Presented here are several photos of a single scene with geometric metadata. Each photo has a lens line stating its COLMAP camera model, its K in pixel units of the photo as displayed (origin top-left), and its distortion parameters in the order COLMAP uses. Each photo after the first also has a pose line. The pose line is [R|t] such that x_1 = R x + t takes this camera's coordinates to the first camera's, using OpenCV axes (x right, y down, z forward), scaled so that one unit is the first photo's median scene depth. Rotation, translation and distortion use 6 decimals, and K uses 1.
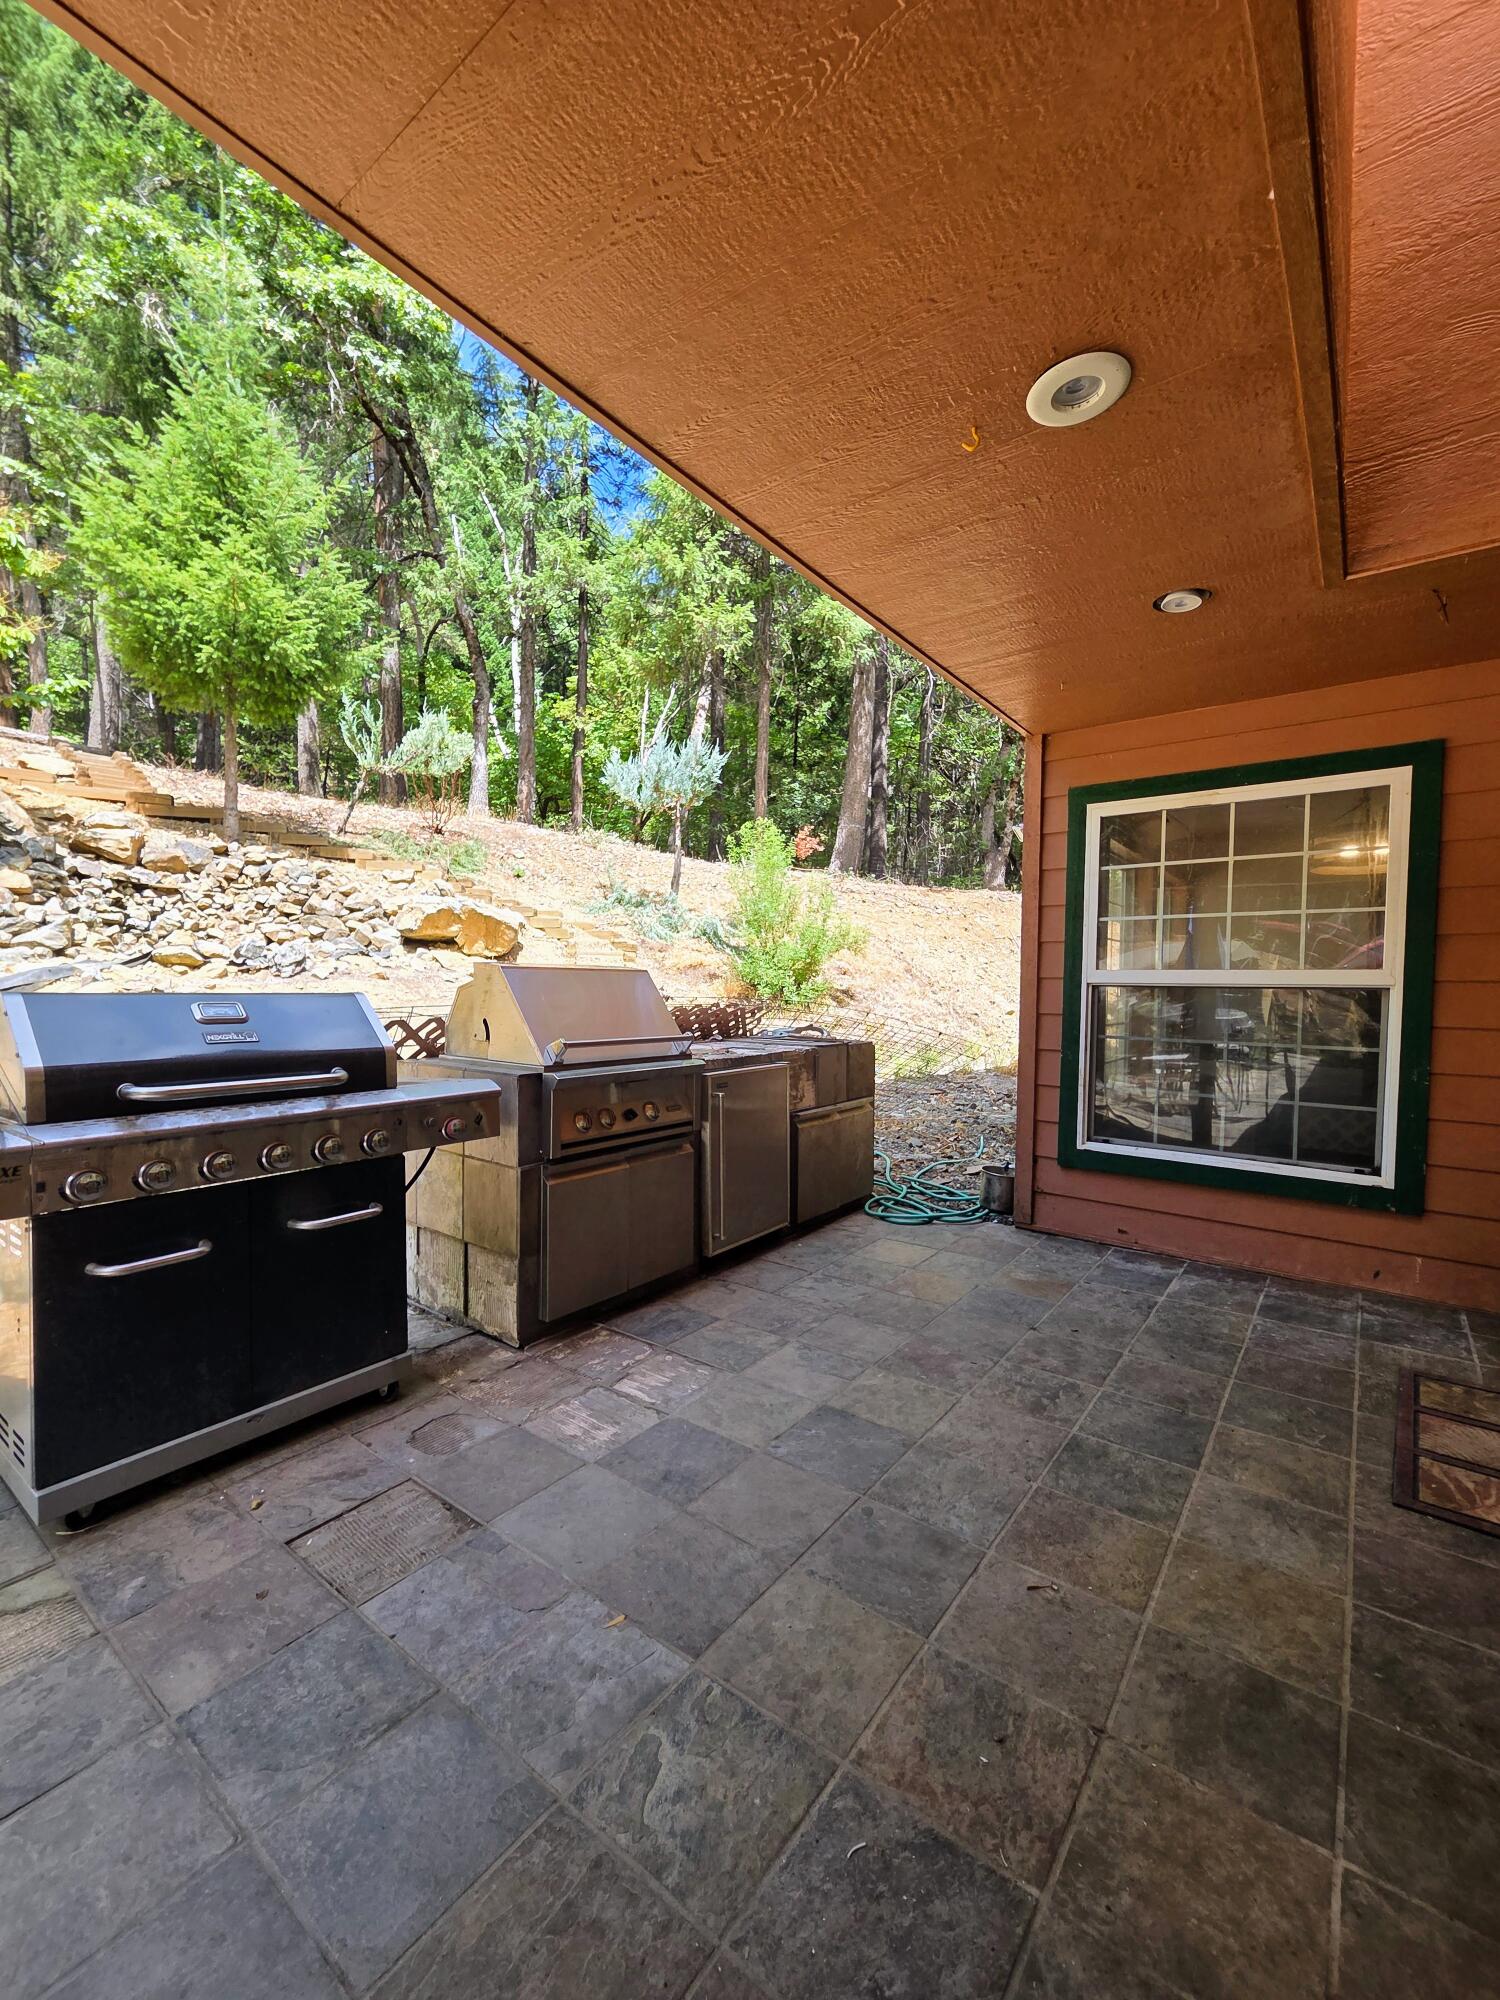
lens RADIAL K [[818.7, 0, 750.0], [0, 818.7, 1000.0], [0, 0, 1]] dist [0.012440, 0.000016]
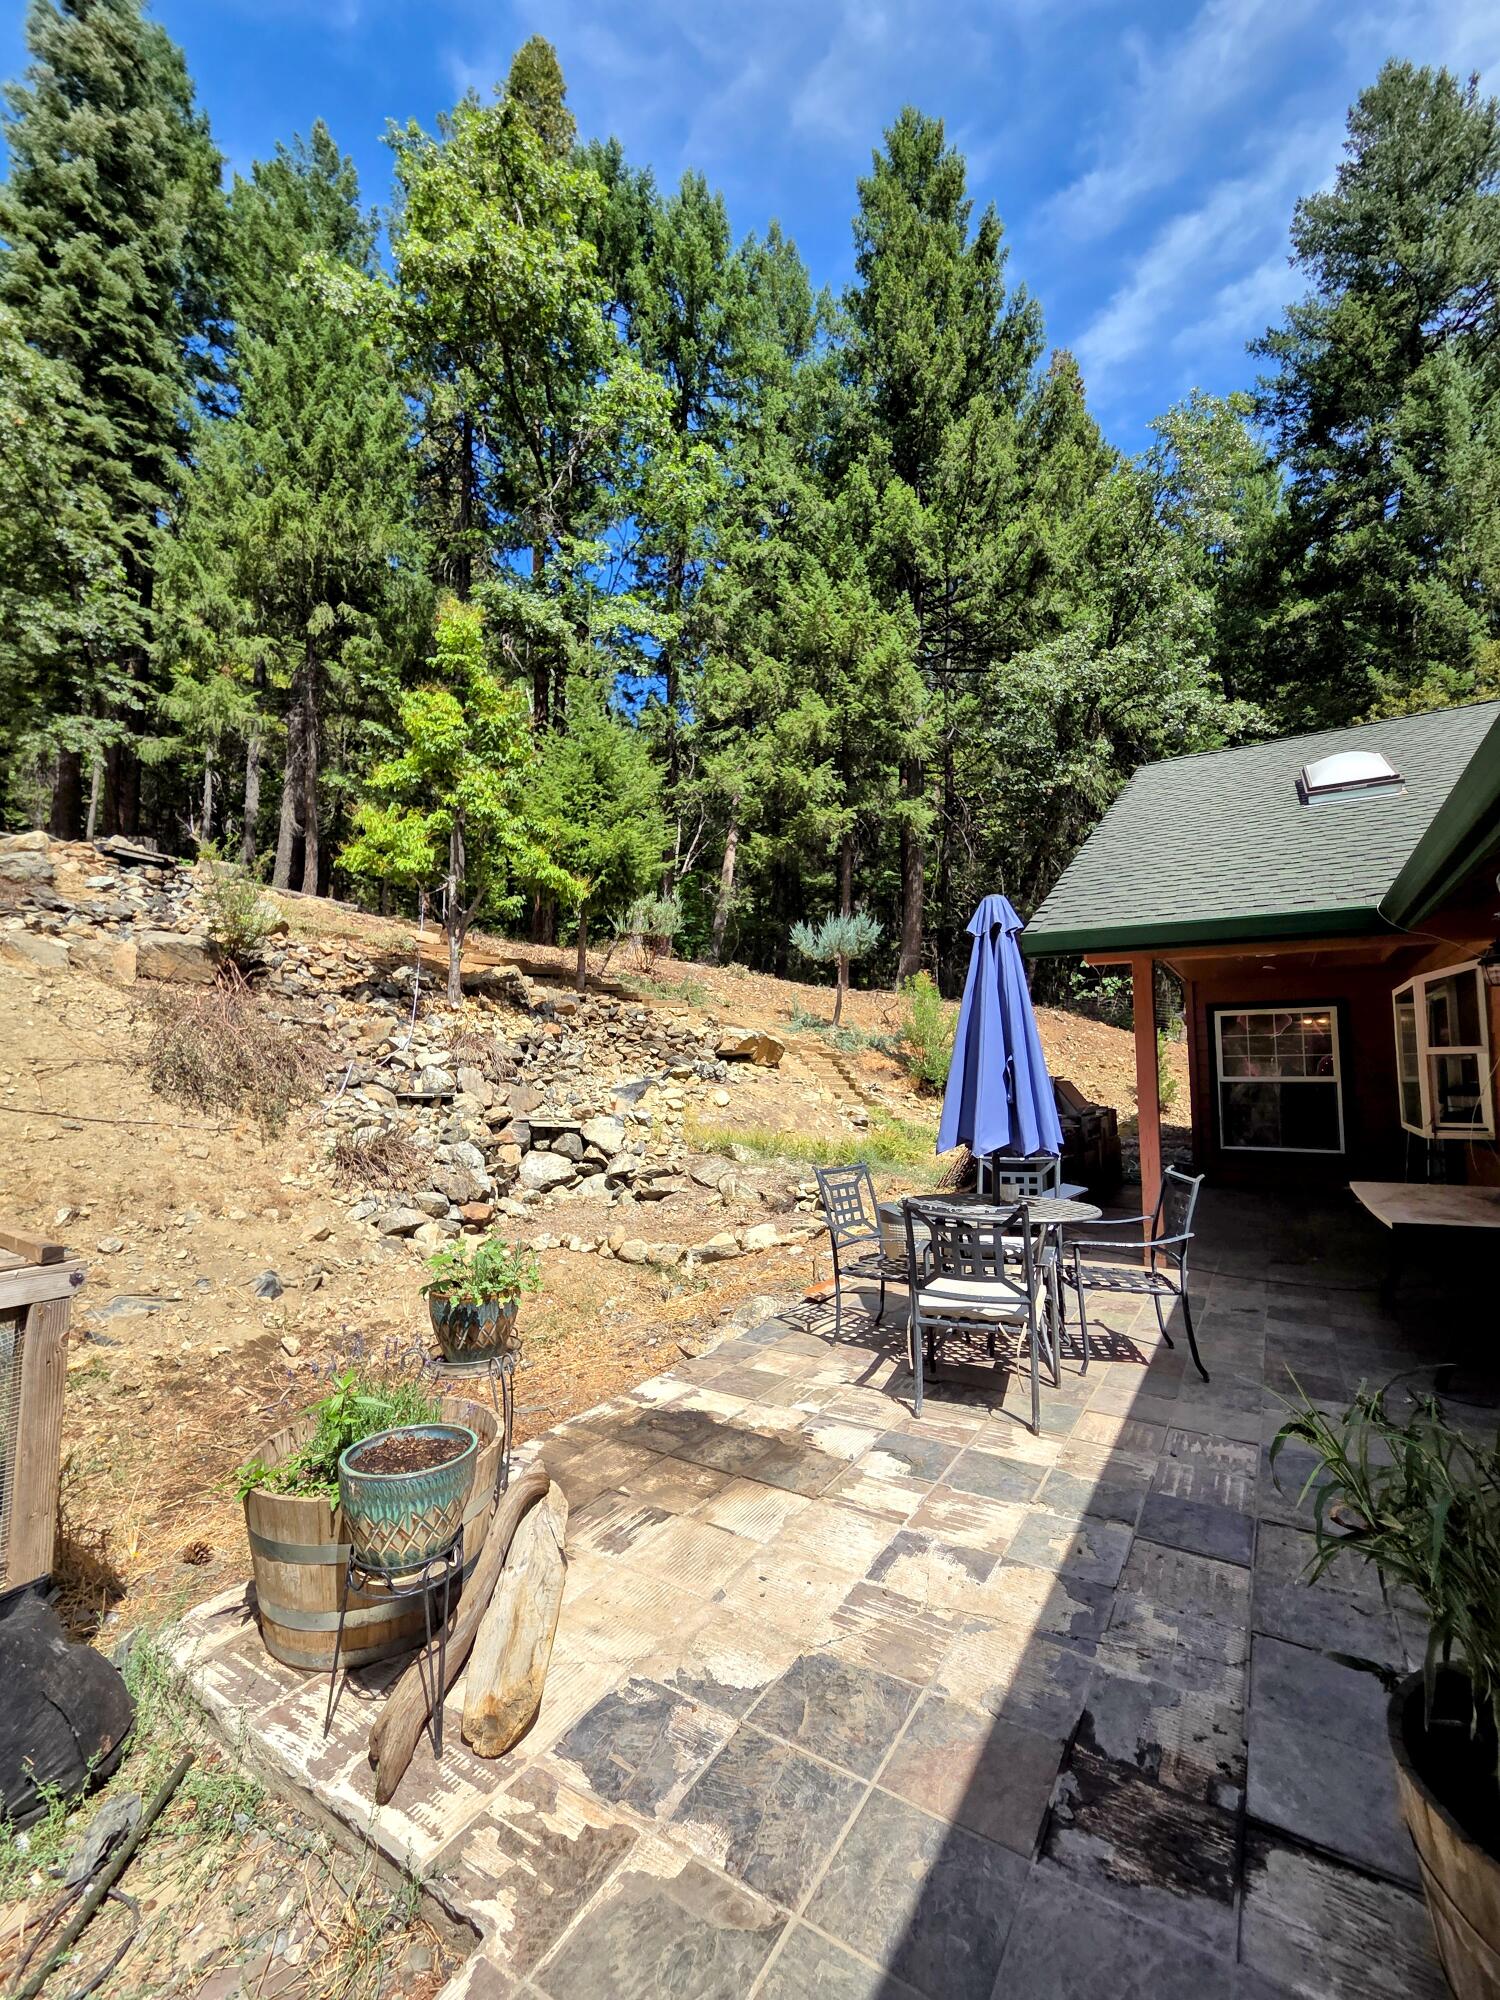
lens RADIAL K [[818.7, 0, 750.0], [0, 818.7, 1000.0], [0, 0, 1]] dist [0.012440, 0.000016]
pose [[0.995856, -0.011673, 0.090192, -0.479080], [0.021319, 0.994059, -0.106736, -0.011871], [-0.088410, 0.108216, 0.990188, -0.534639]]
